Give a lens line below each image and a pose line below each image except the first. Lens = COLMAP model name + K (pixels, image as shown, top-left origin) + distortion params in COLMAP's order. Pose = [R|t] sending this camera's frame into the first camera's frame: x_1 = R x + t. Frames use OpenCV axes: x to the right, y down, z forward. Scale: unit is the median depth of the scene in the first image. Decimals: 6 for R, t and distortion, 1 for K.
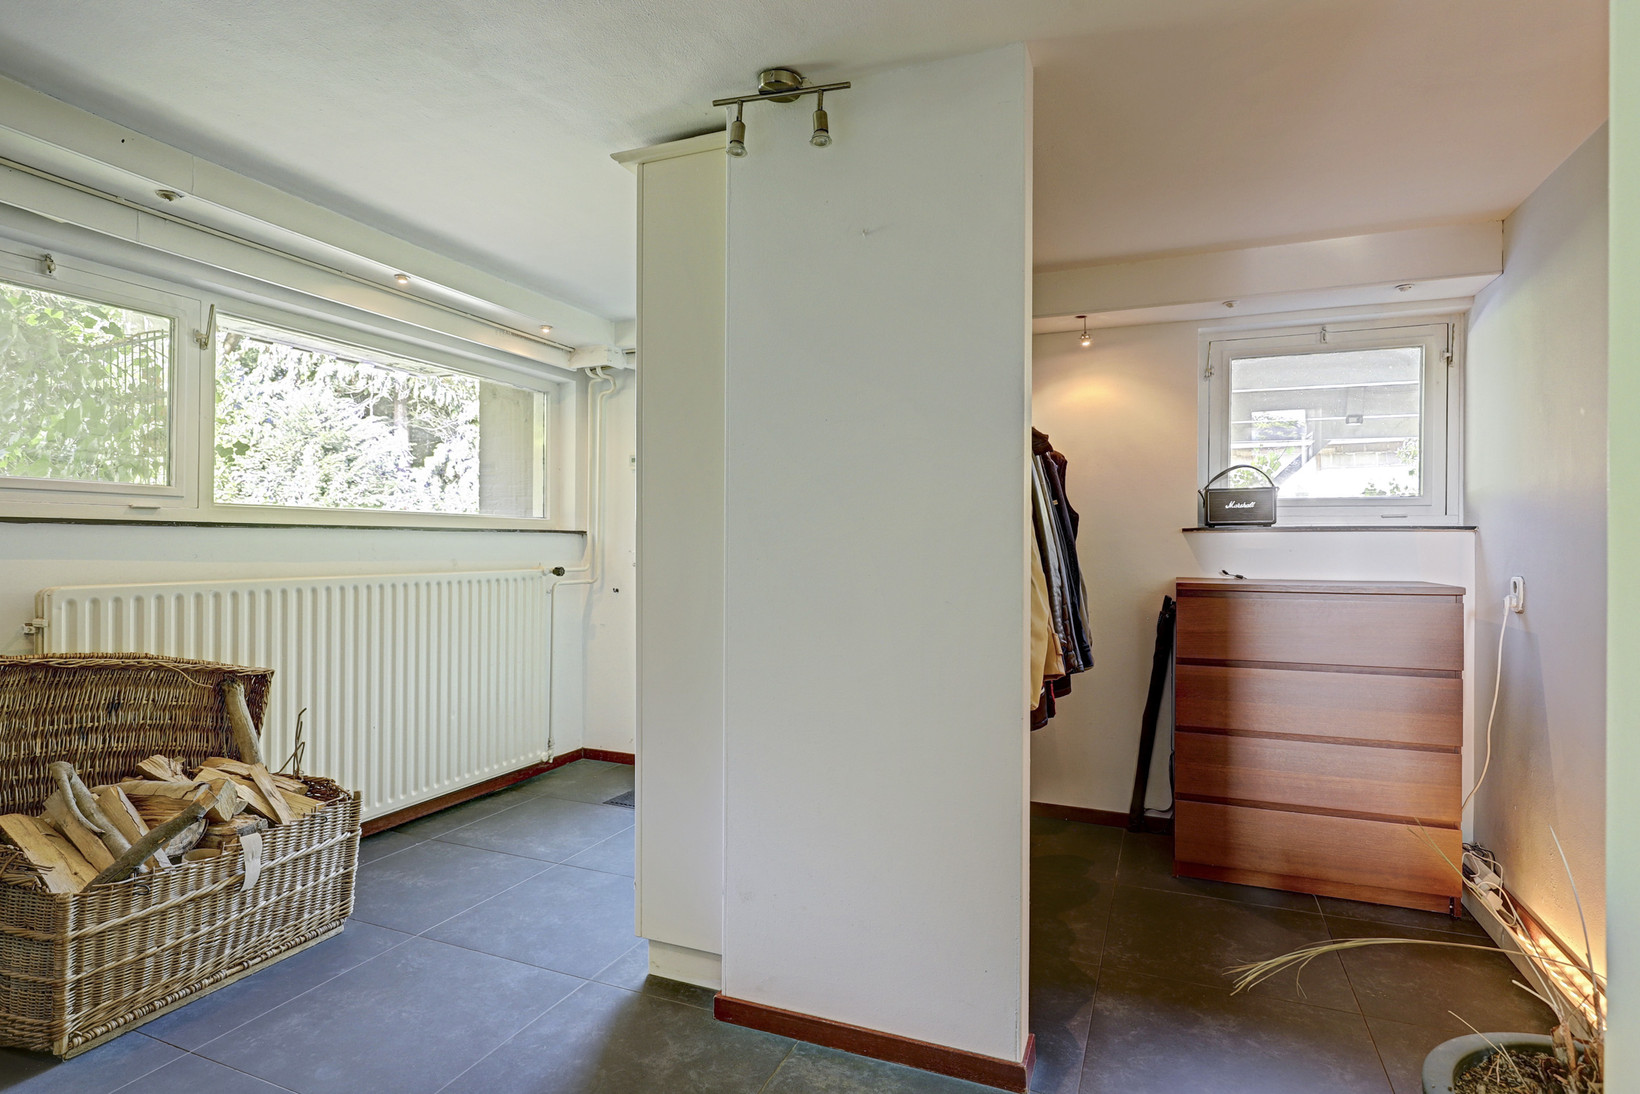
lens RADIAL K [[862.7, 0, 808.1], [0, 862.7, 538.6], [0, 0, 1]] dist [-0.003264, -0.000498]
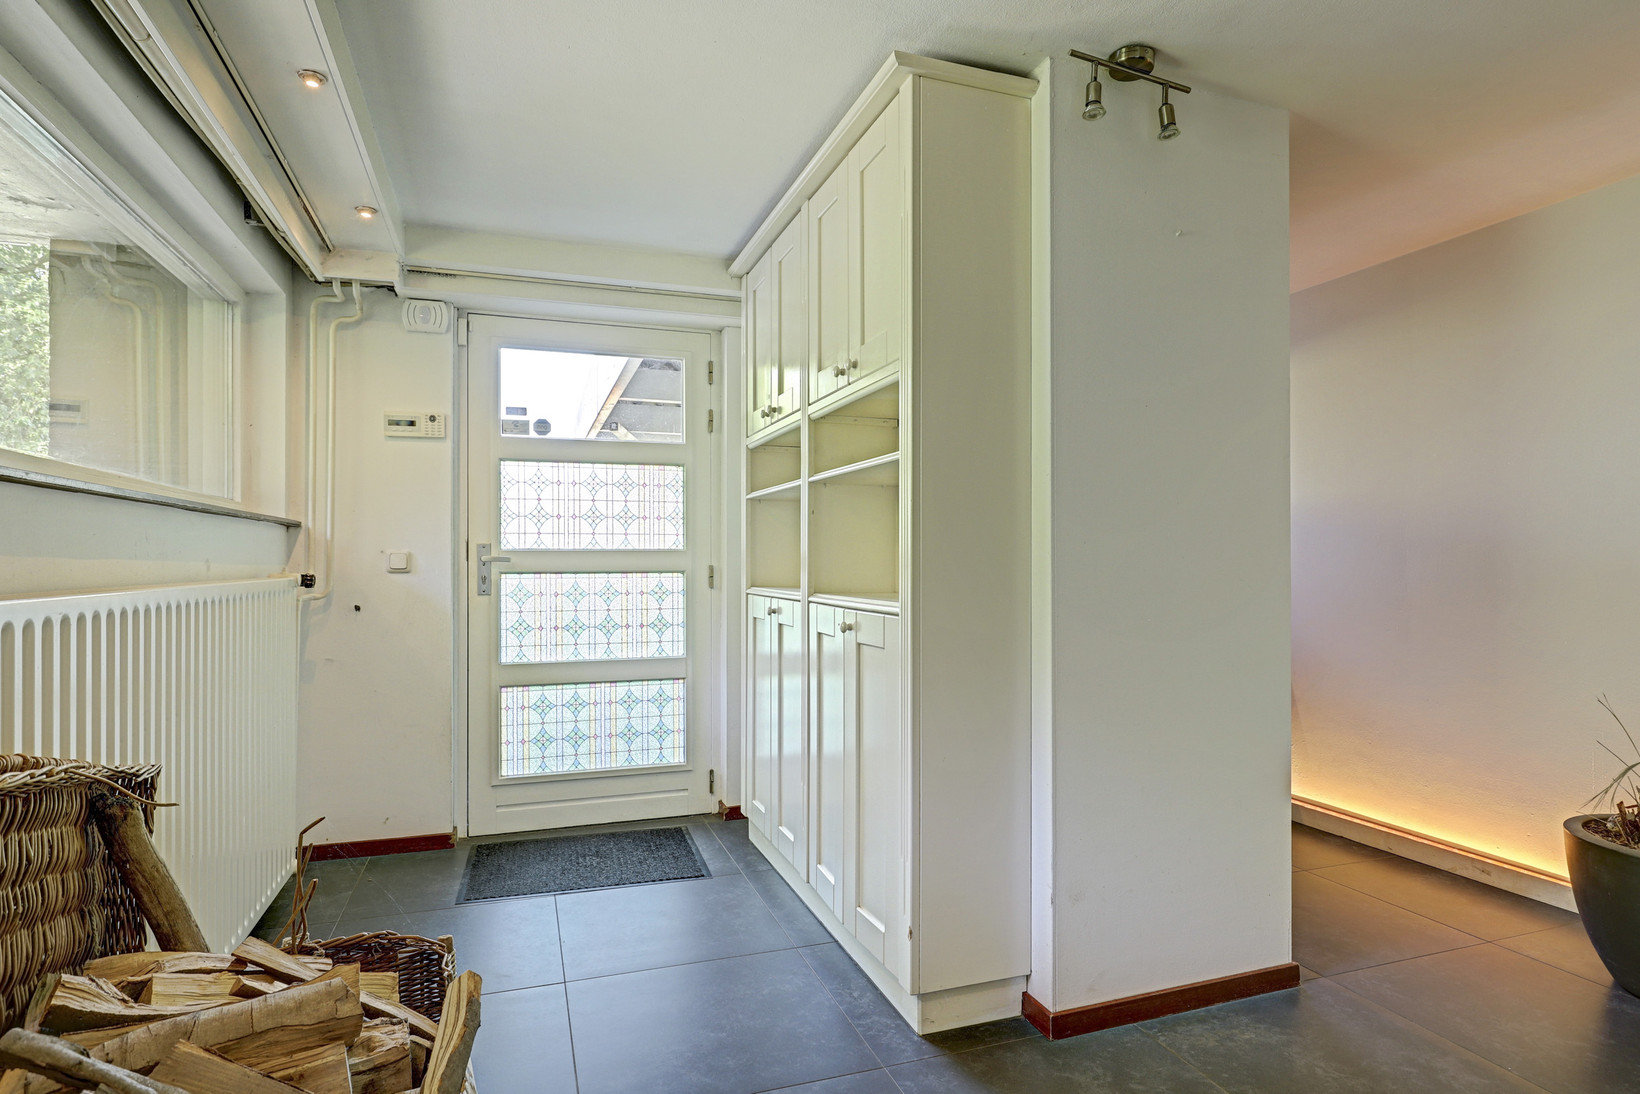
lens RADIAL K [[902.4, 0, 822.3], [0, 902.4, 559.1], [0, 0, 1]] dist [-0.001690, -0.002399]
pose [[0.730866, 0.000273, 0.682521, -0.997700], [-0.000336, 1.000000, -0.000040, 0.043794], [-0.682521, -0.000200, 0.730866, 0.486319]]
